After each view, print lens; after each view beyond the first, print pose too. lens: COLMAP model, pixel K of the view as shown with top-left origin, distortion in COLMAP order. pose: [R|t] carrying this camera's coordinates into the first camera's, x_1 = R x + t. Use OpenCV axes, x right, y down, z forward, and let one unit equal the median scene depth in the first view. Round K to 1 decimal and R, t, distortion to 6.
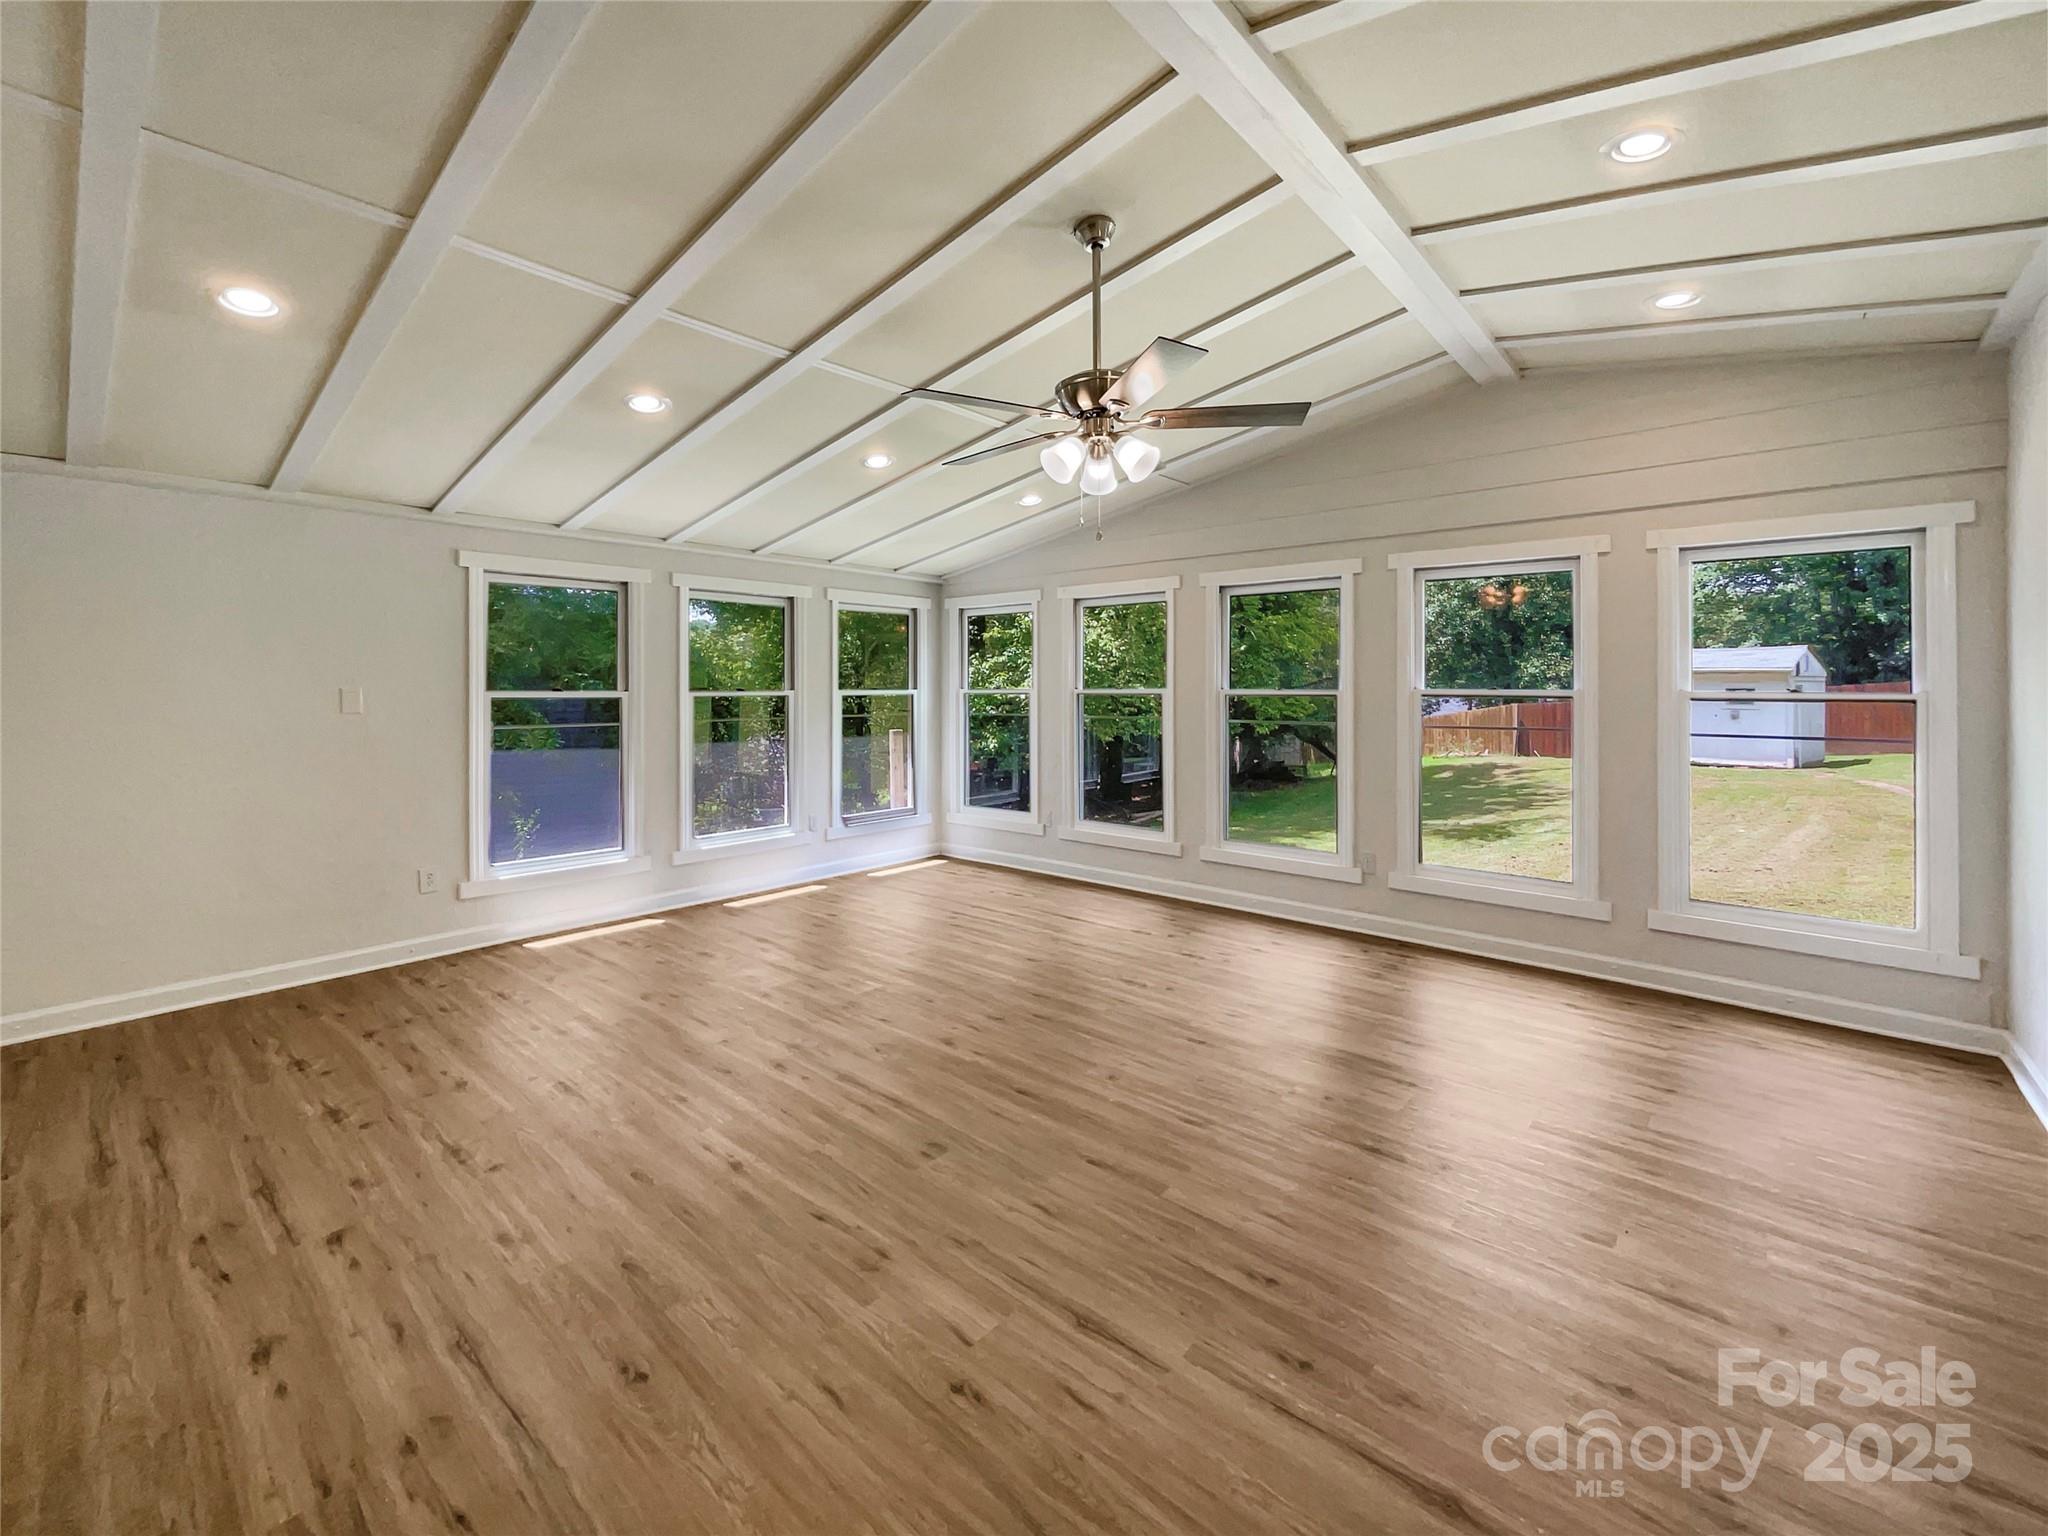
lens RADIAL K [[842.0, 0, 1030.8], [0, 842.0, 694.2], [0, 0, 1]] dist [0.000023, -0.000018]
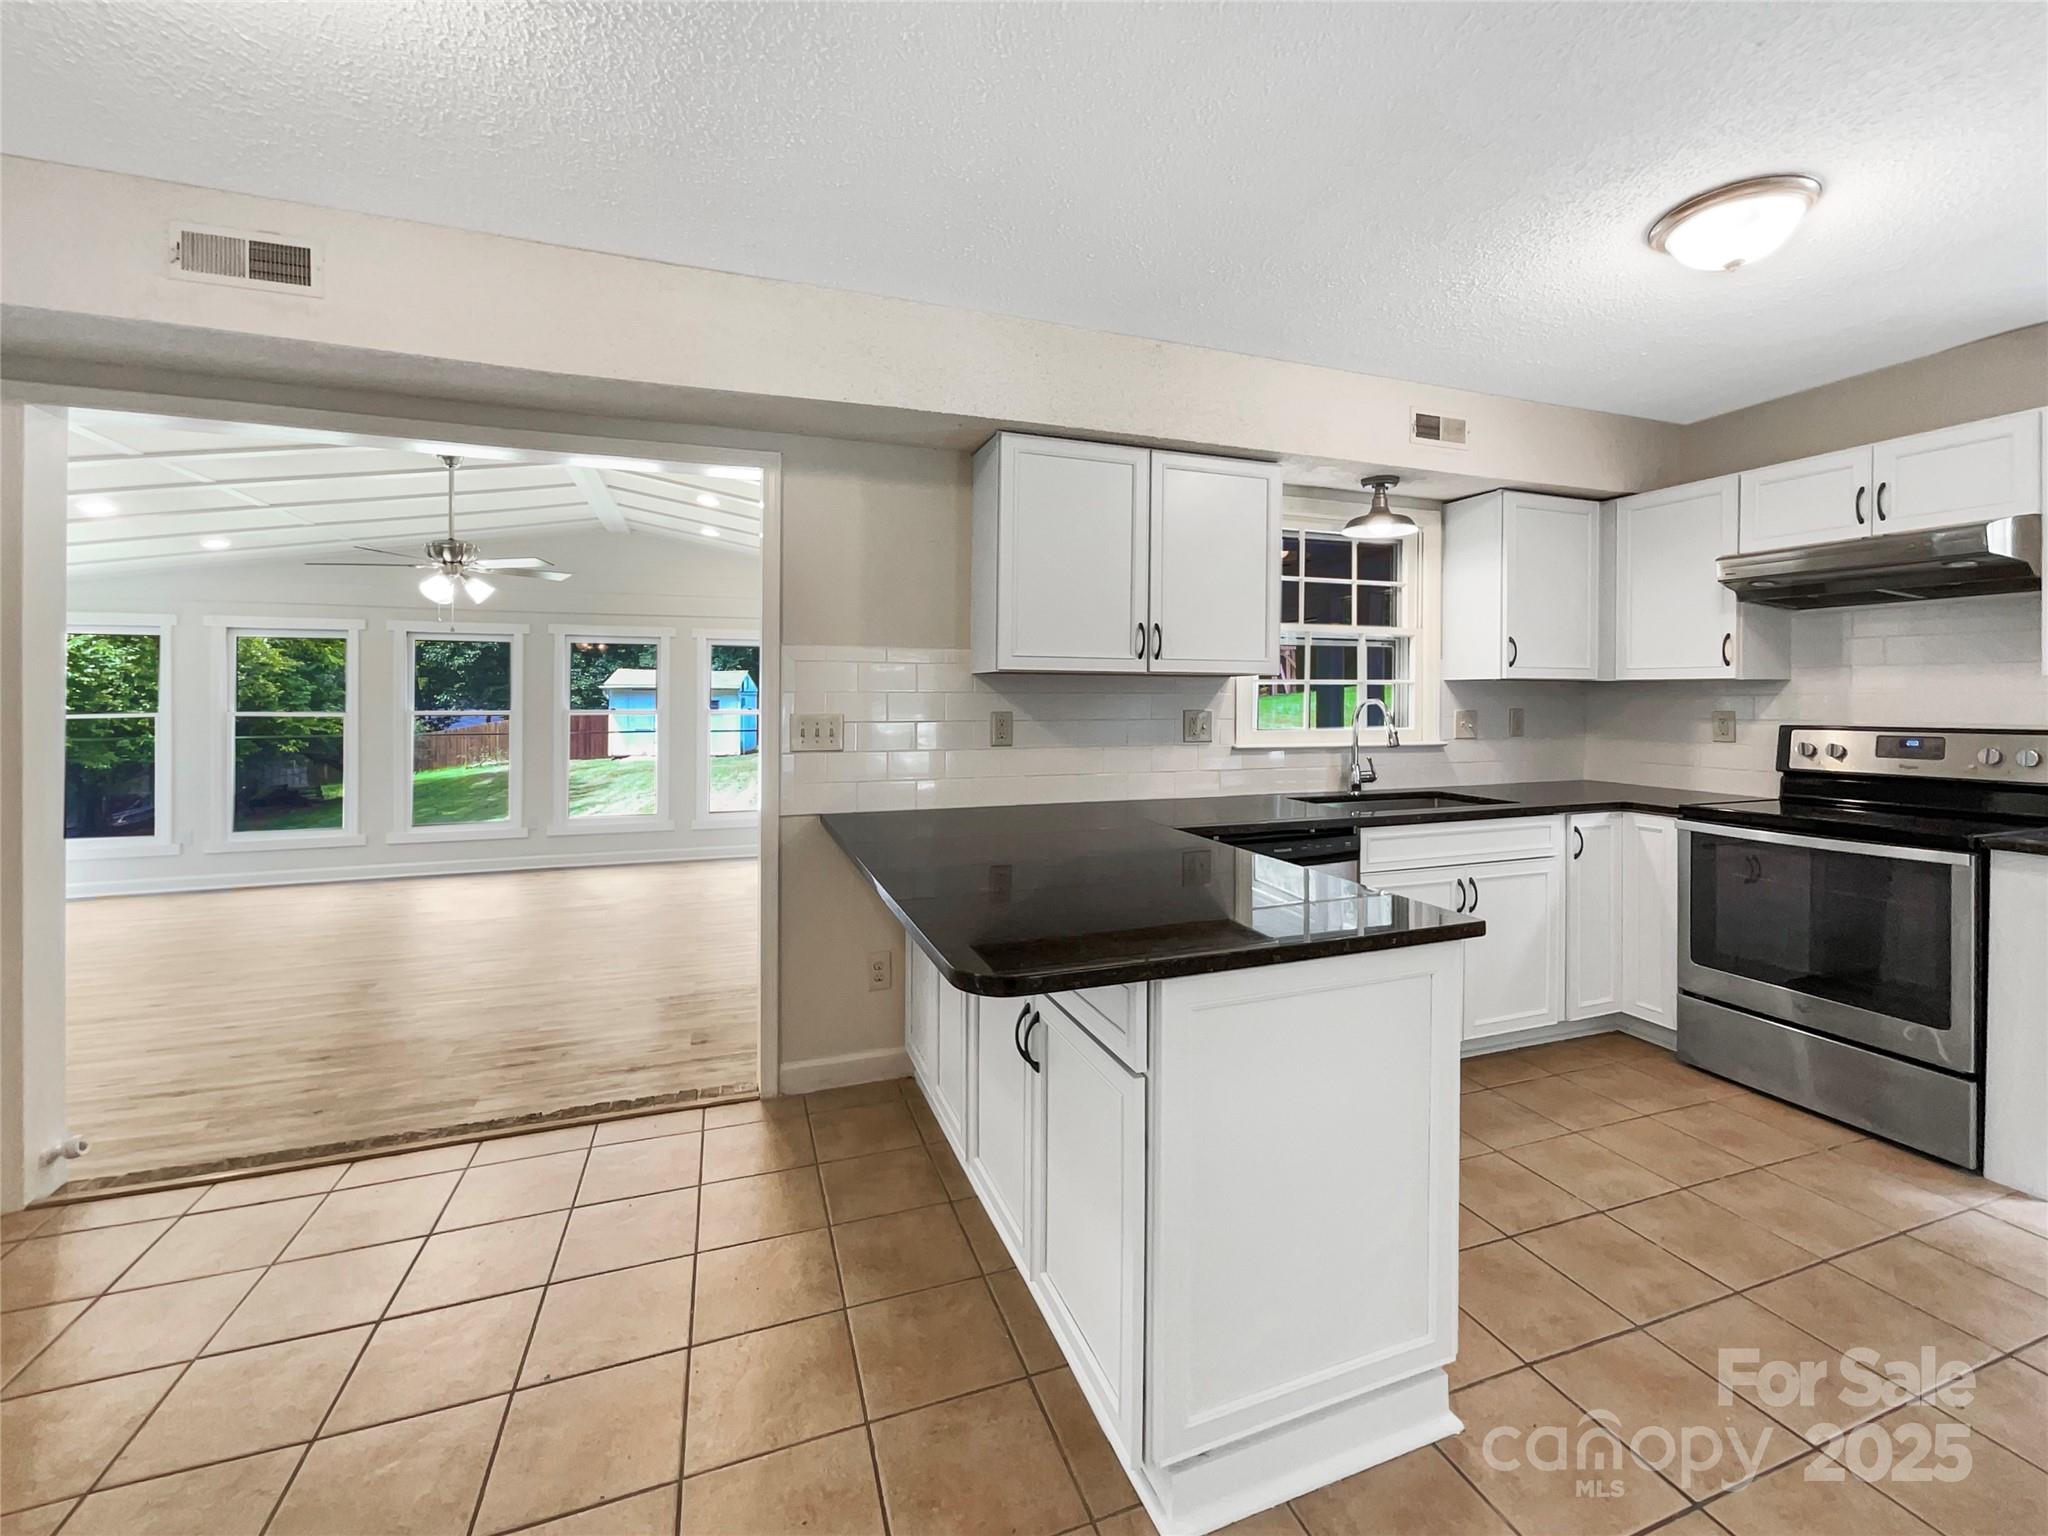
lens RADIAL K [[842.0, 0, 1030.8], [0, 842.0, 694.2], [0, 0, 1]] dist [0.000023, -0.000018]
pose [[0.476792, 0.004253, 0.879006, -0.427743], [0.005544, 0.999954, -0.007845, -0.014218], [-0.878999, 0.008614, 0.476746, -0.439605]]
